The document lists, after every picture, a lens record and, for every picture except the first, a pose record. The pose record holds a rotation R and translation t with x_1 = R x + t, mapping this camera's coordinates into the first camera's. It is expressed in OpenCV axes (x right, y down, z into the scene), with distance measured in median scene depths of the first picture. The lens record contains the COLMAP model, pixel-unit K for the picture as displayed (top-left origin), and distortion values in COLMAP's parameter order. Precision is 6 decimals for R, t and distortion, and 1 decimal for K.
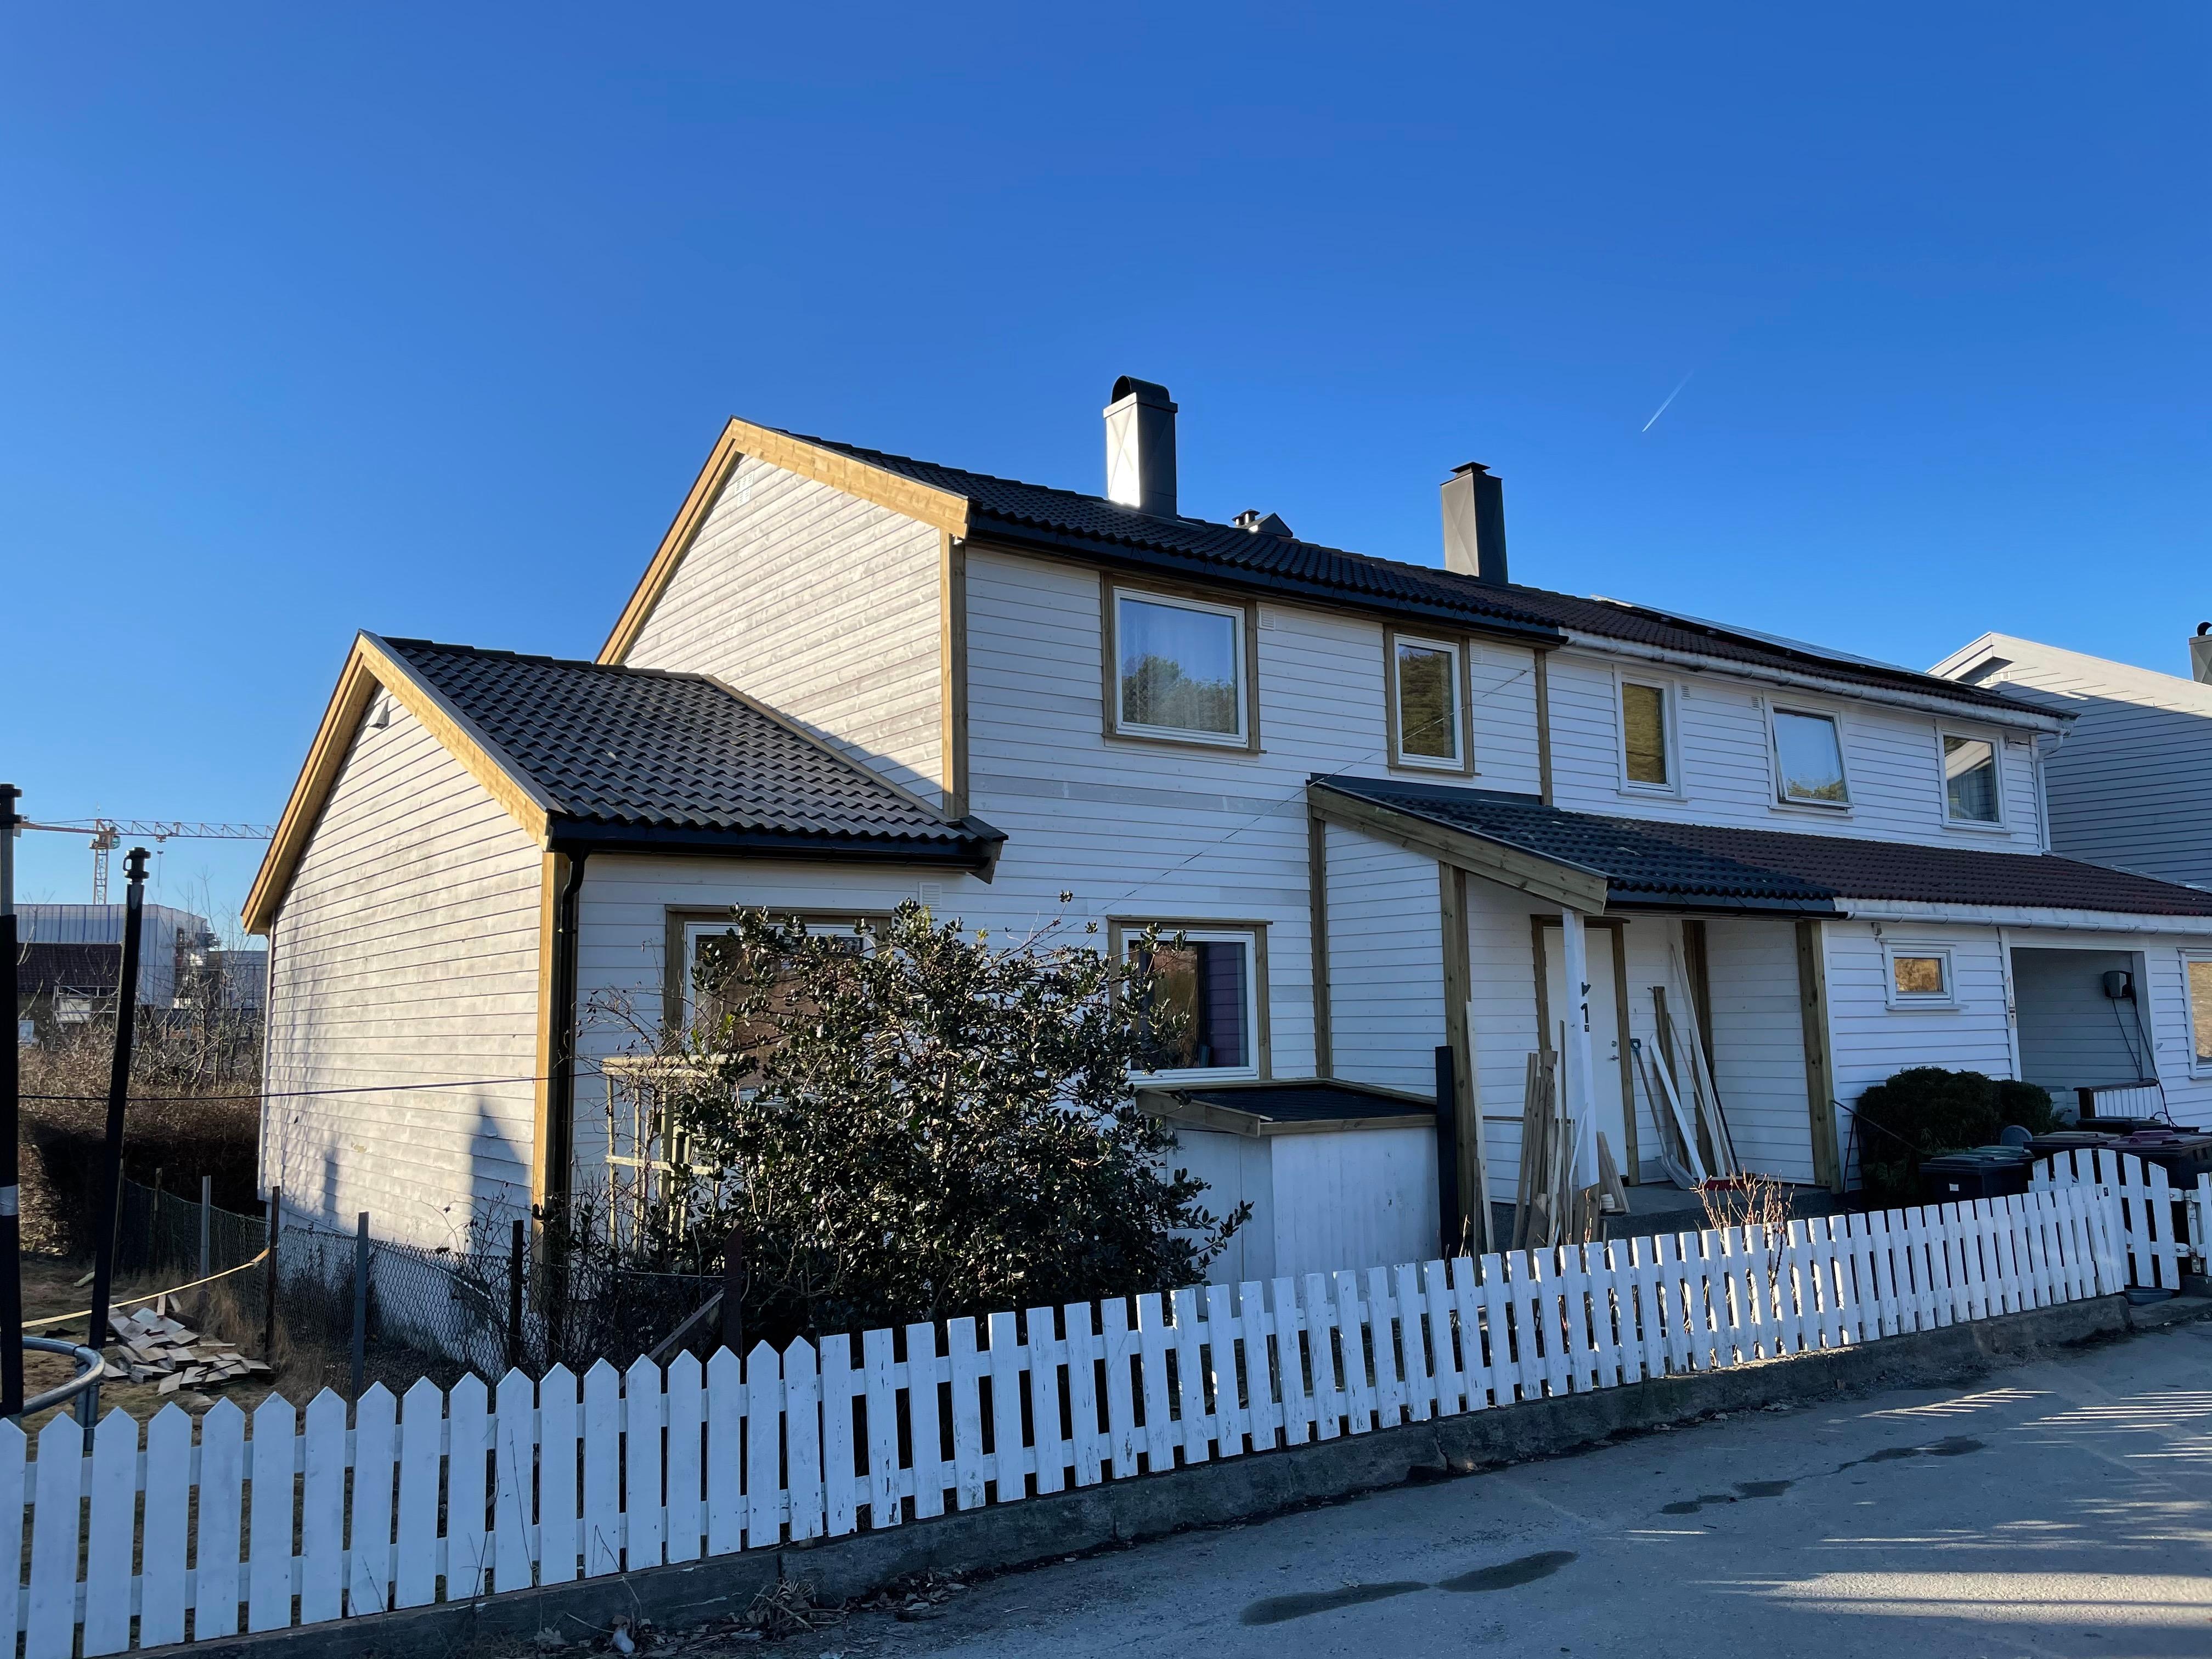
lens RADIAL K [[1679.8, 0, 1114.5], [0, 1679.8, 825.6], [0, 0, 1]] dist [0.013323, -0.003426]
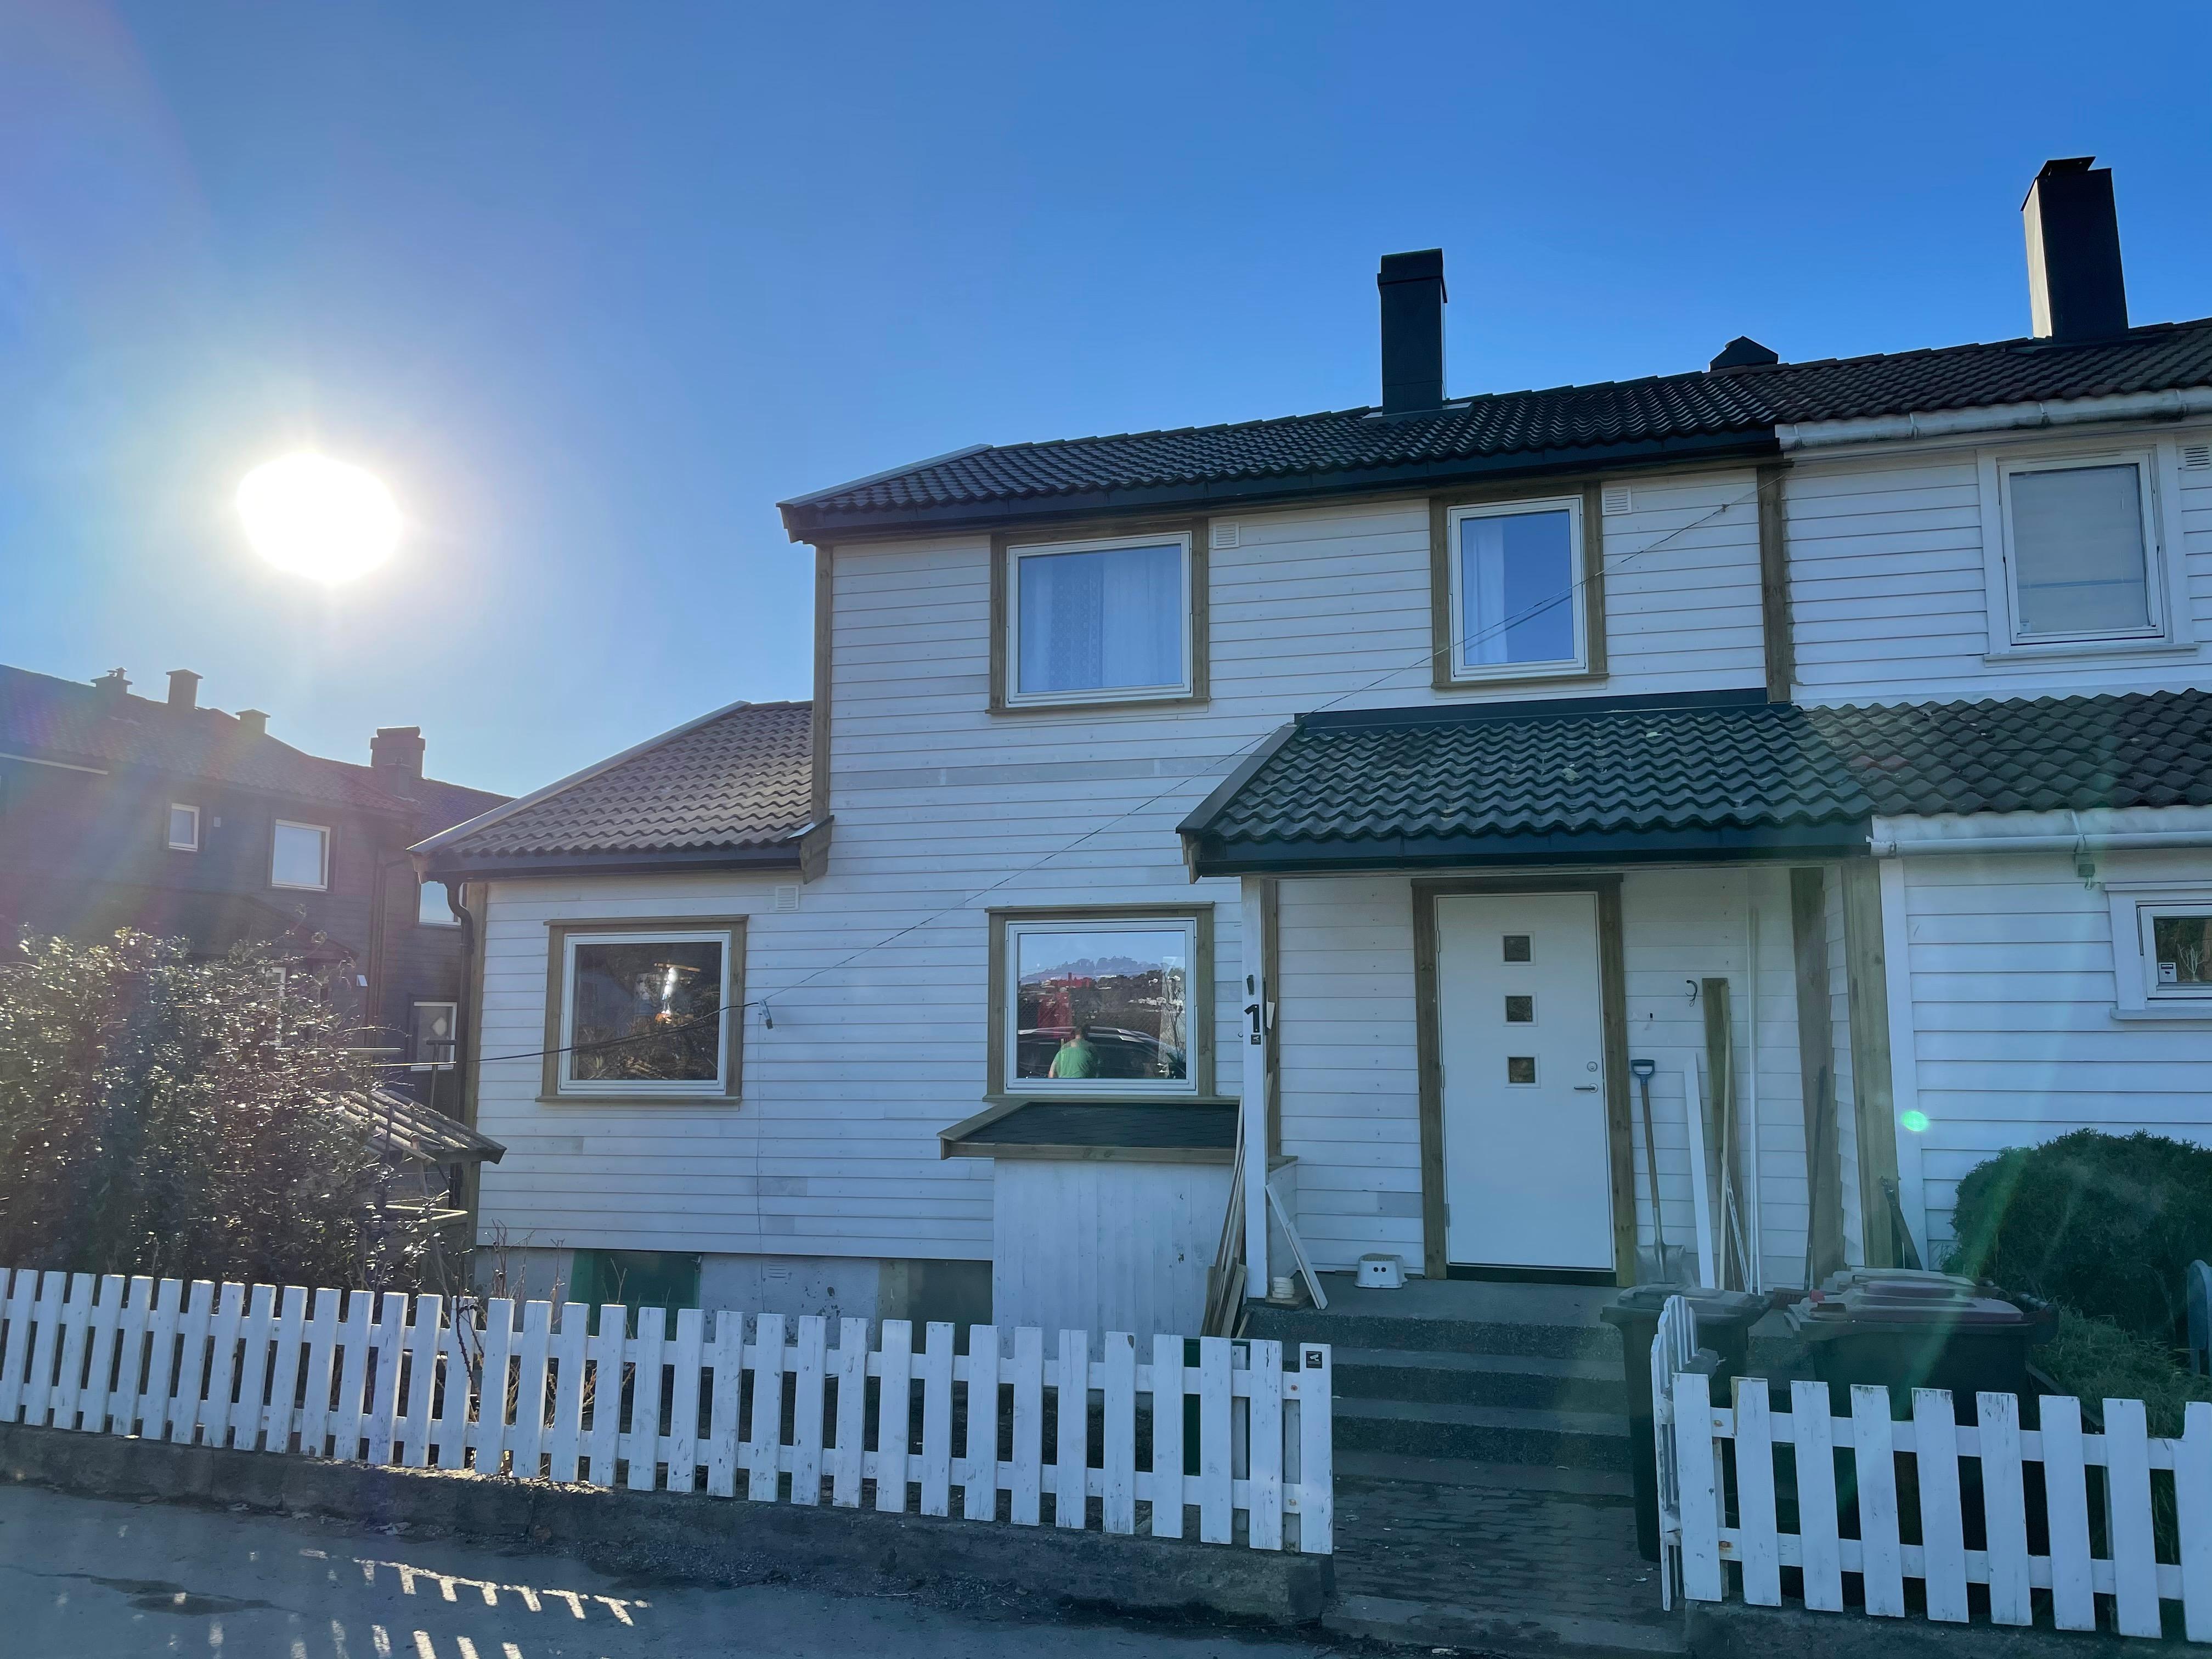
lens RADIAL K [[1679.8, 0, 1113.3], [0, 1679.8, 826.9], [0, 0, 1]] dist [0.013323, -0.003426]
pose [[0.615415, -0.077953, -0.784339, 0.722905], [0.085085, 0.995853, -0.032215, 0.042690], [0.783597, -0.046910, 0.619496, 0.461411]]
